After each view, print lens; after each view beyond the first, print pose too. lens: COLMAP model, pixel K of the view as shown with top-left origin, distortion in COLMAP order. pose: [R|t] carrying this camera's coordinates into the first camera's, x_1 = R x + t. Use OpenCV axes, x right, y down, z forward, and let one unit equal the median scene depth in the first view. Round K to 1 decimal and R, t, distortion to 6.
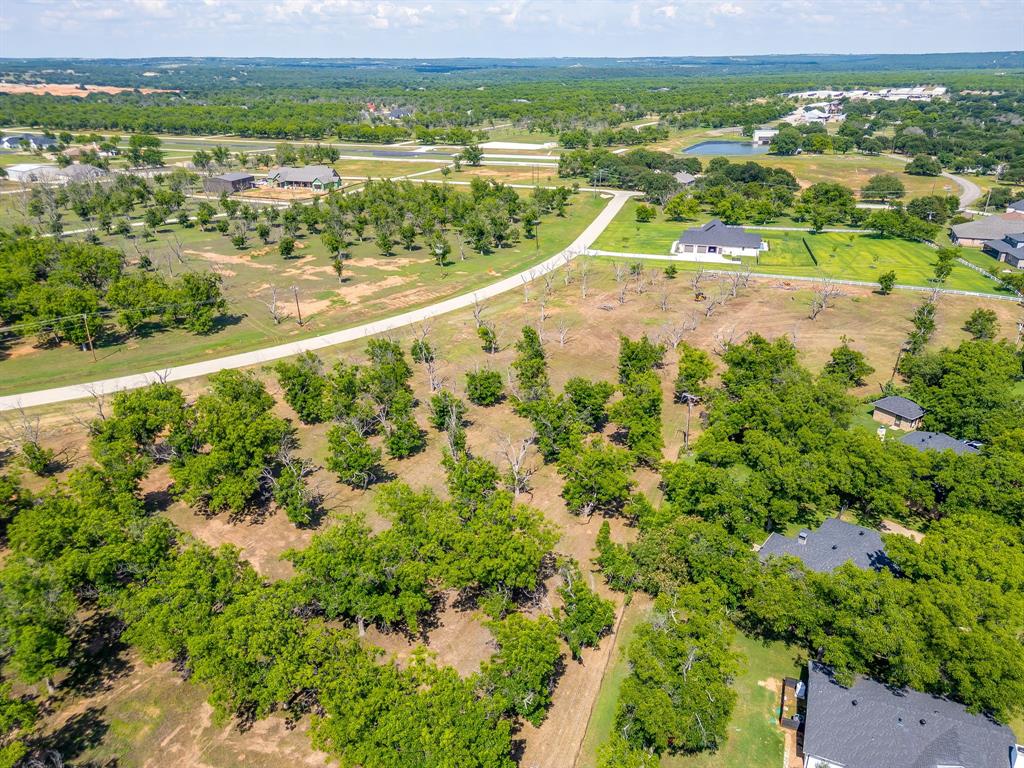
lens RADIAL K [[732.5, 0, 512.0], [0, 732.5, 384.0], [0, 0, 1]] dist [0.066122, -0.054254]
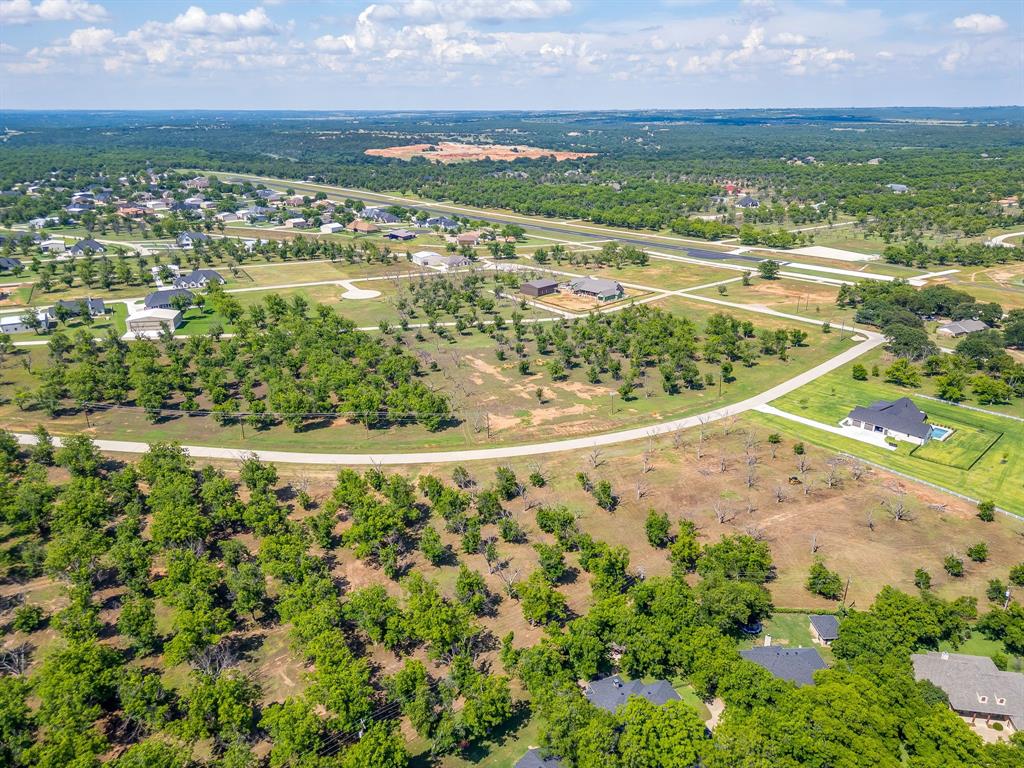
lens RADIAL K [[728.9, 0, 512.0], [0, 728.9, 384.0], [0, 0, 1]] dist [0.129601, -0.277988]
pose [[0.866403, 0.182019, -0.464990, 0.204217], [-0.204807, 0.978801, 0.001537, -0.095061], [0.455412, 0.093901, 0.885315, -0.144565]]
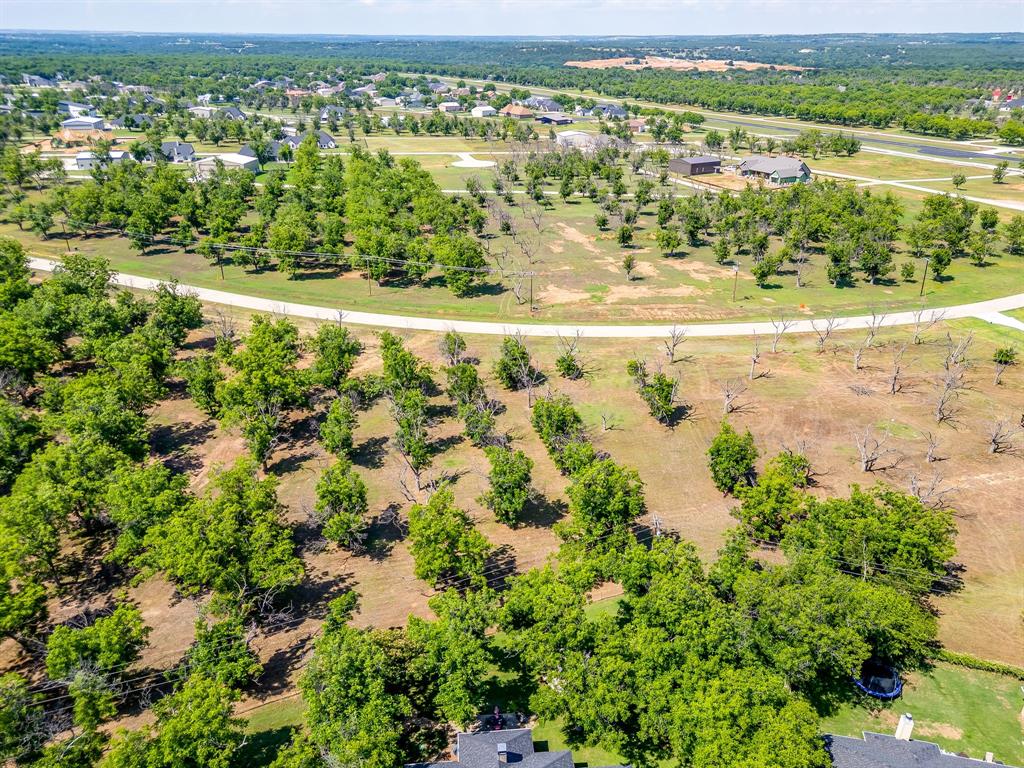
lens RADIAL K [[732.5, 0, 512.0], [0, 732.5, 384.0], [0, 0, 1]] dist [0.066122, -0.054254]
pose [[0.696559, 0.313829, -0.645226, 0.184791], [-0.296389, 0.944813, 0.139576, -0.056125], [0.653421, 0.094015, 0.751134, 0.108835]]
